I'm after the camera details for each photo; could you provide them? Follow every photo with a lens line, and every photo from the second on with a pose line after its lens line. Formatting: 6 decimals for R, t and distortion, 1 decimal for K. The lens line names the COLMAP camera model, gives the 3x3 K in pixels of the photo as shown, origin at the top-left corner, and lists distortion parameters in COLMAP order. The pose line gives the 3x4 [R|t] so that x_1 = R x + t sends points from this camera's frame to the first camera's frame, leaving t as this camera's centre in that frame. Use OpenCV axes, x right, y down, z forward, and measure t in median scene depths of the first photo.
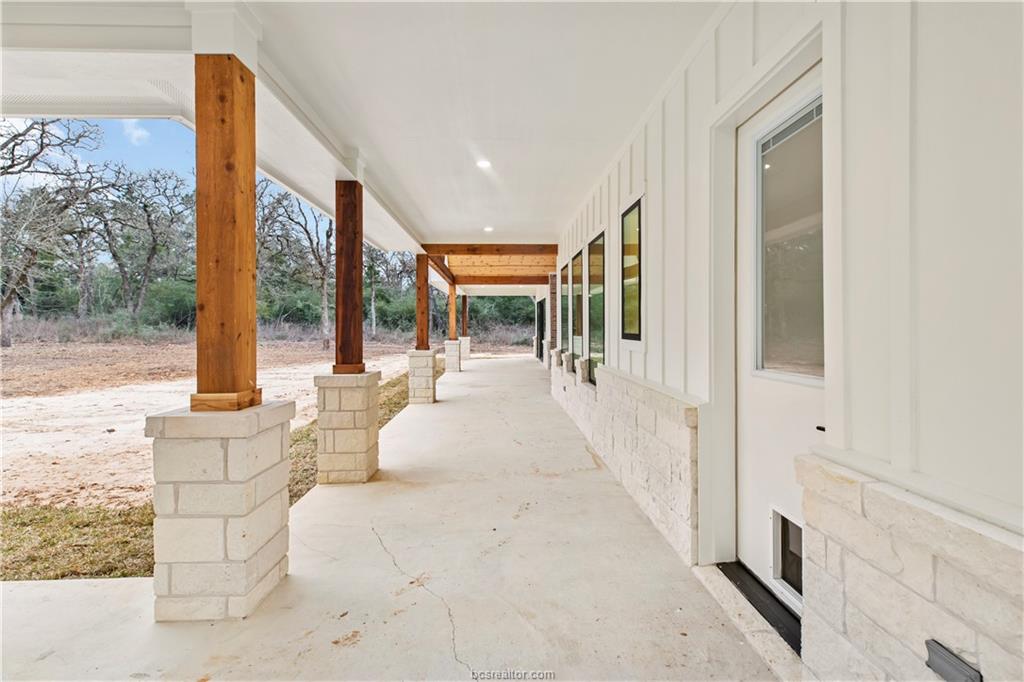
lens RADIAL K [[462.5, 0, 510.8], [0, 462.5, 329.4], [0, 0, 1]] dist [0.002799, 0.000259]
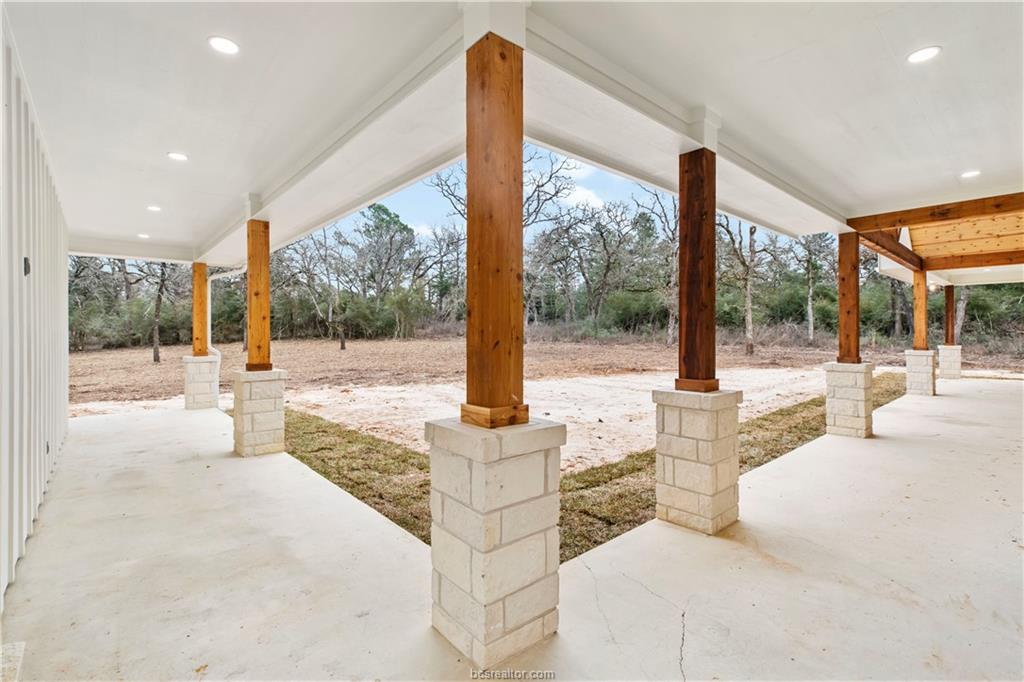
lens RADIAL K [[462.5, 0, 510.8], [0, 462.5, 329.4], [0, 0, 1]] dist [0.002799, 0.000259]
pose [[0.641549, -0.000873, -0.767081, 0.028416], [-0.004517, 0.999978, -0.004916, -0.002674], [0.767069, 0.006619, 0.641531, 0.111976]]
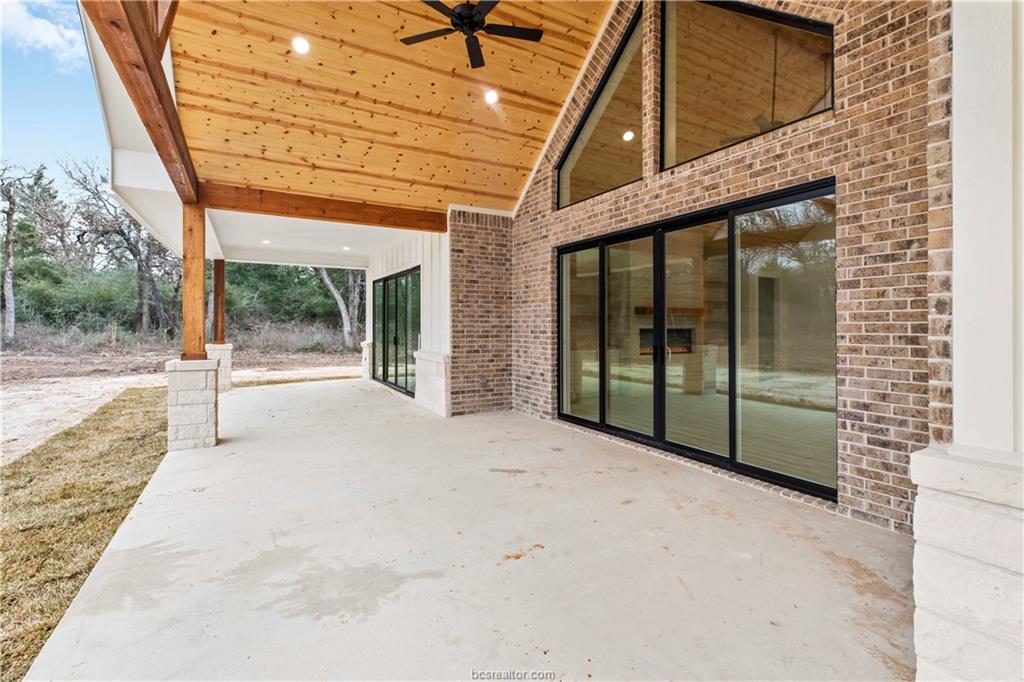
lens RADIAL K [[495.2, 0, 546.3], [0, 495.2, 324.6], [0, 0, 1]] dist [-0.002627, -0.000048]
pose [[0.875726, 0.005826, 0.482774, -0.122779], [-0.001849, 0.999960, -0.008713, -0.000425], [-0.482806, 0.006737, 0.875702, 0.913664]]
